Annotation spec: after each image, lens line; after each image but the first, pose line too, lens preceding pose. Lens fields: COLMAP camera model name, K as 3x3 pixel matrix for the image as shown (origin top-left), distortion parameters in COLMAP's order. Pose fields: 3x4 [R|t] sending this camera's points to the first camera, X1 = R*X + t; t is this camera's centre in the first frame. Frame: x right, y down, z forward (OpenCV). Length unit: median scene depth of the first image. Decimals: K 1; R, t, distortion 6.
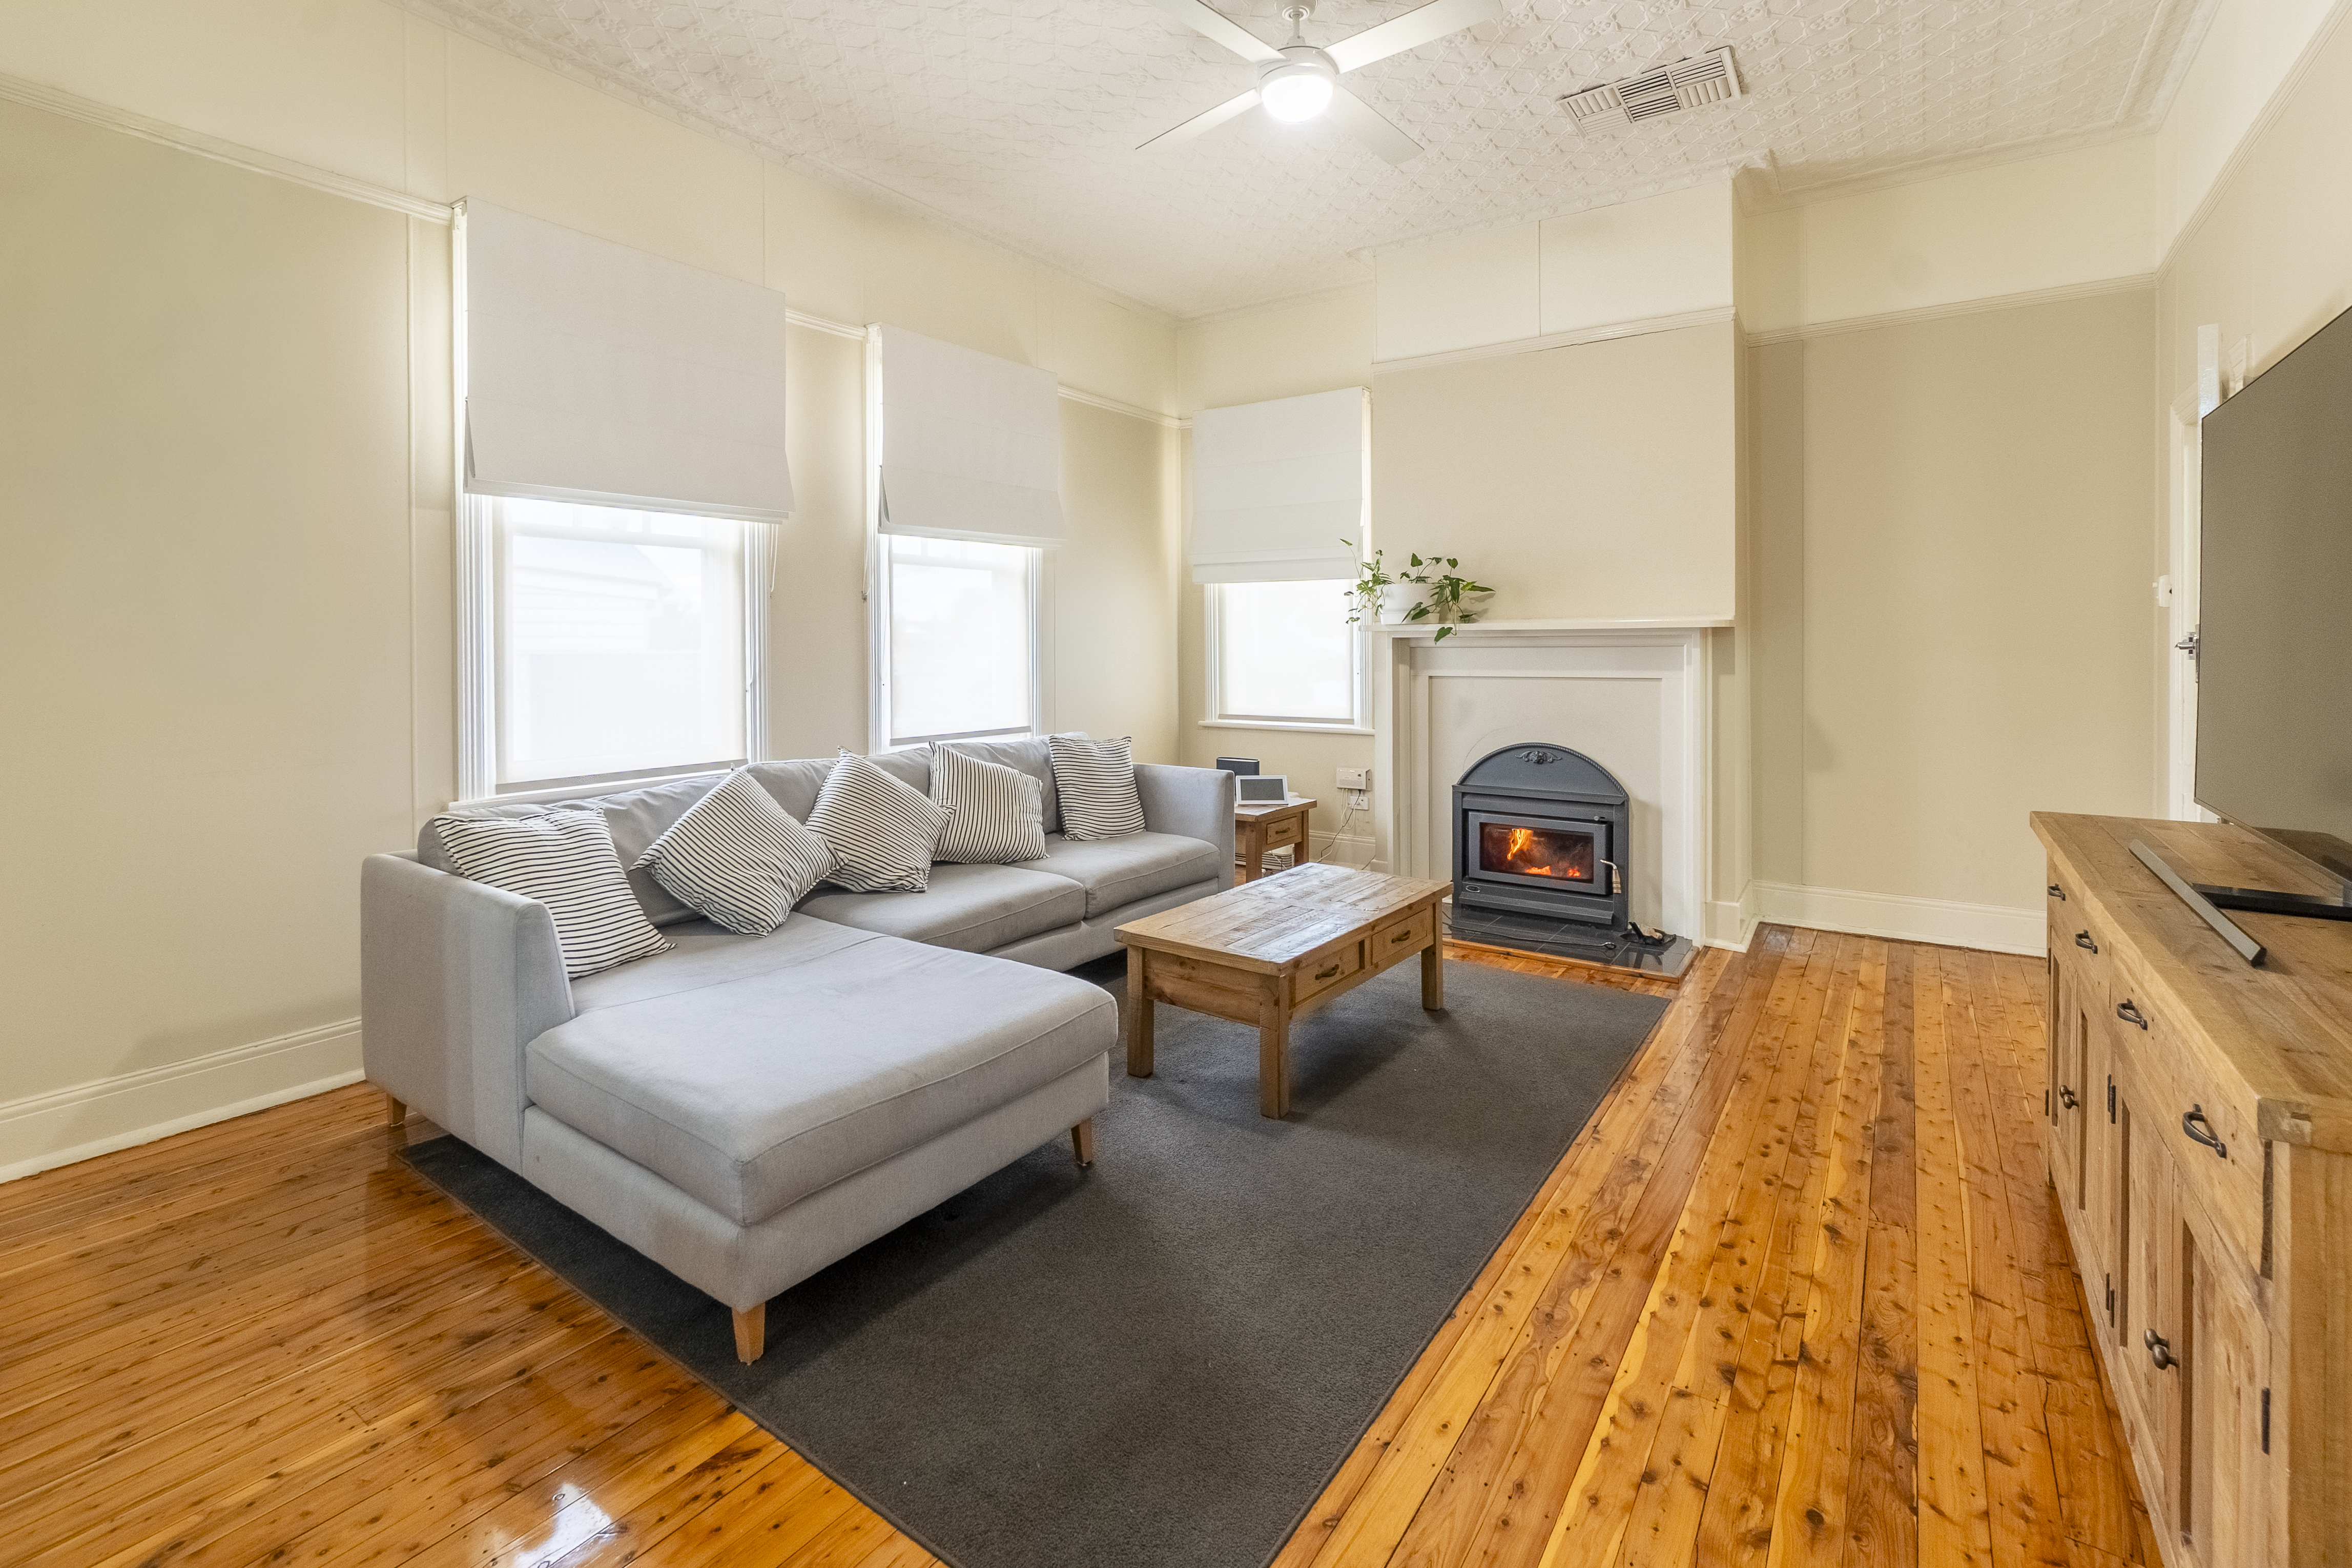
lens RADIAL K [[1048.6, 0, 1177.0], [0, 1048.6, 657.9], [0, 0, 1]] dist [-0.002568, -0.000094]
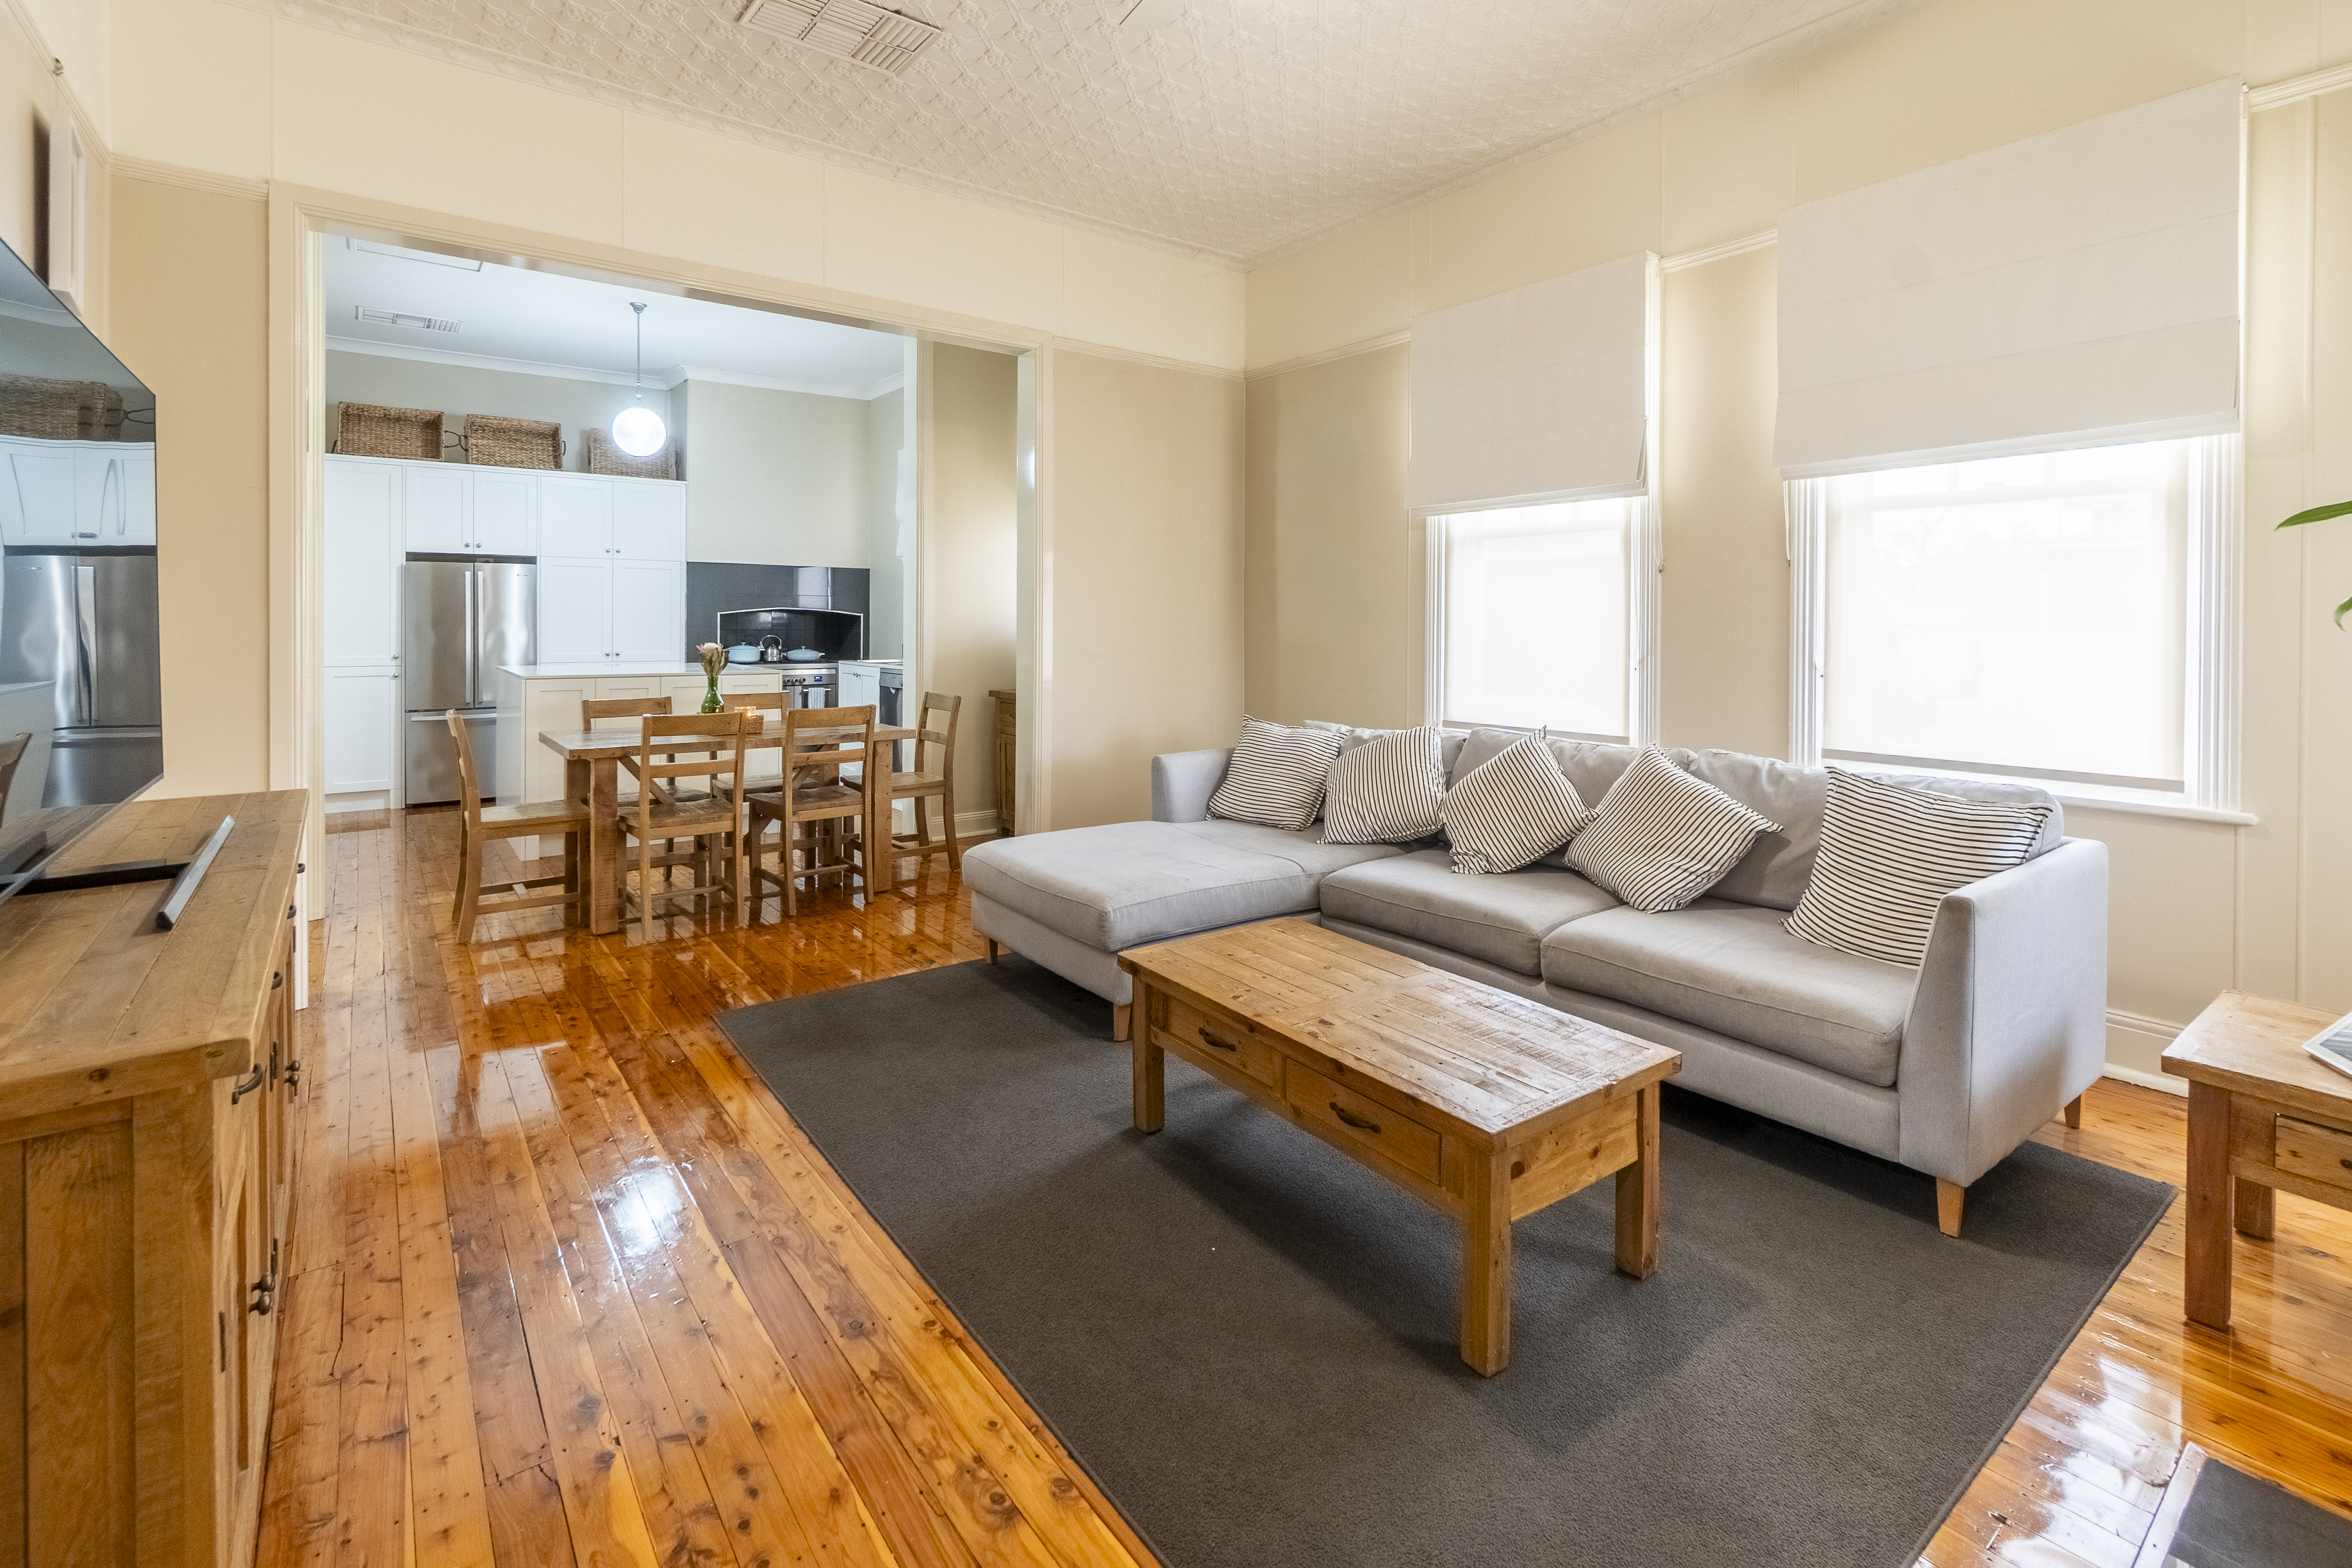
lens RADIAL K [[1056.4, 0, 1173.5], [0, 1056.4, 622.7], [0, 0, 1]] dist [0.001350, 0.000100]
pose [[-0.297641, 0.005602, -0.954661, 0.853182], [-0.015137, 0.999829, 0.010586, -0.019795], [0.954558, 0.017602, -0.297506, 1.126550]]
